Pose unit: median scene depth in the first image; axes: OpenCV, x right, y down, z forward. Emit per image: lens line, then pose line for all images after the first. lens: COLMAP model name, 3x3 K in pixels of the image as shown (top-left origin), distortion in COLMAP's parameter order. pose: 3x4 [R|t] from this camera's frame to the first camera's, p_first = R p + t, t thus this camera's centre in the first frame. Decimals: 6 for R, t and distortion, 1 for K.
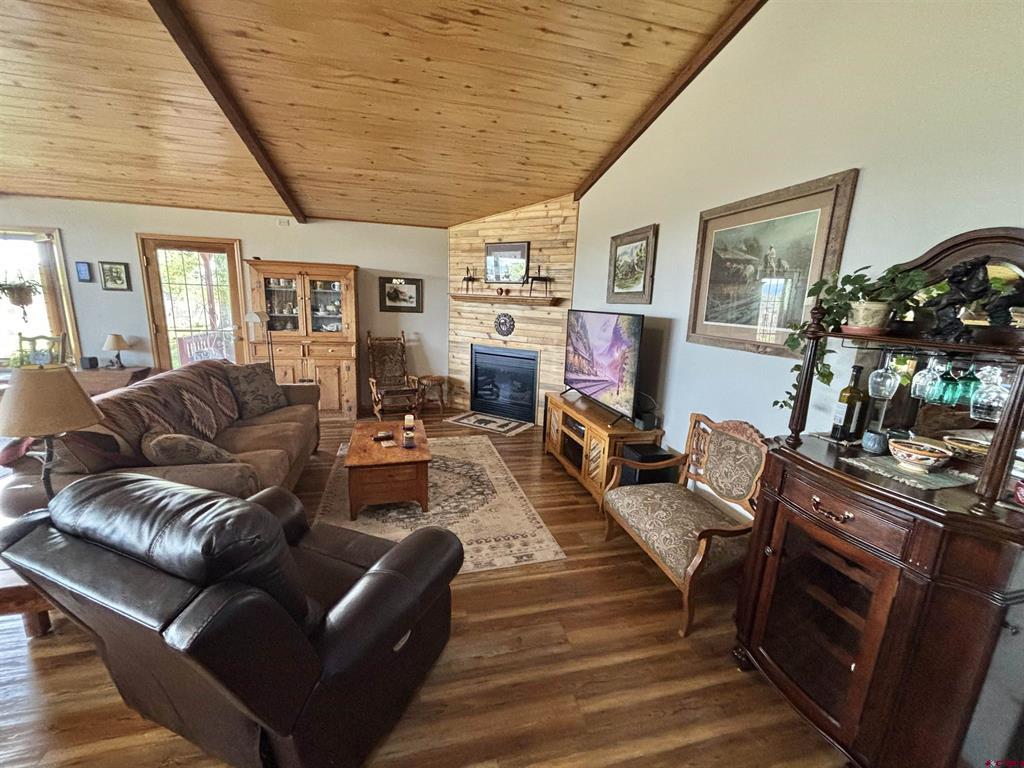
lens RADIAL K [[413.7, 0, 510.1], [0, 413.7, 384.3], [0, 0, 1]] dist [0.002271, -0.000428]
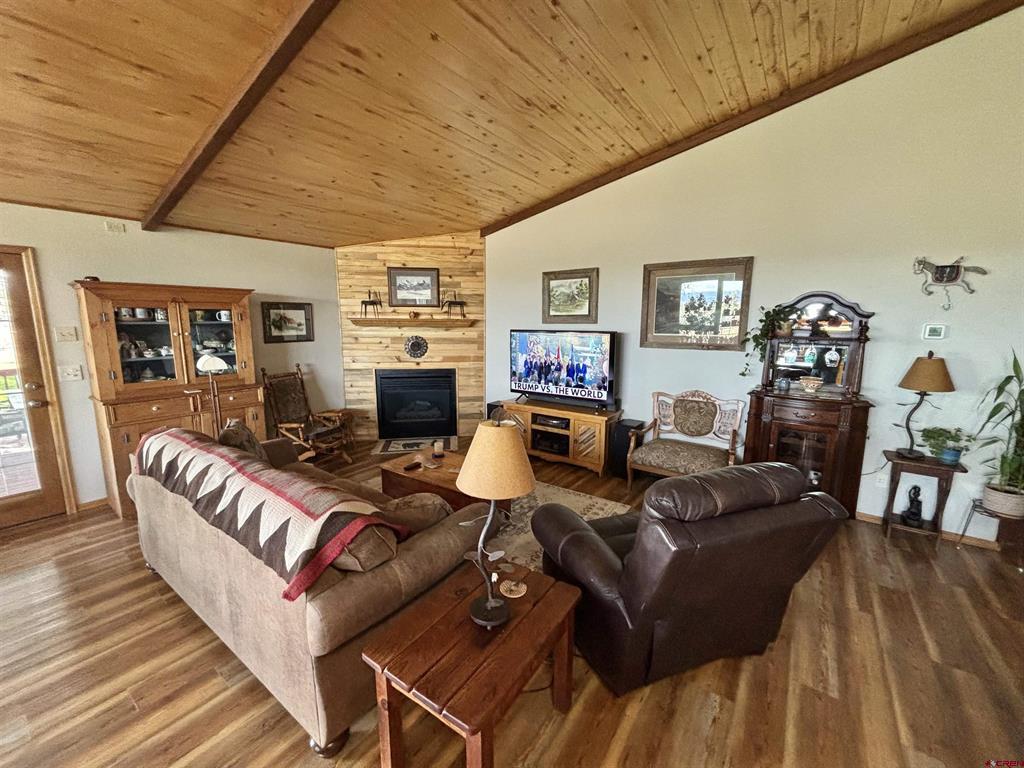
lens RADIAL K [[413.7, 0, 512.0], [0, 413.7, 385.2], [0, 0, 1]] dist [0.002271, -0.000428]
pose [[0.766054, -0.139776, 0.627395, -0.504680], [0.154787, 0.987461, 0.030999, -0.047463], [-0.623861, 0.073365, 0.778084, 0.064596]]
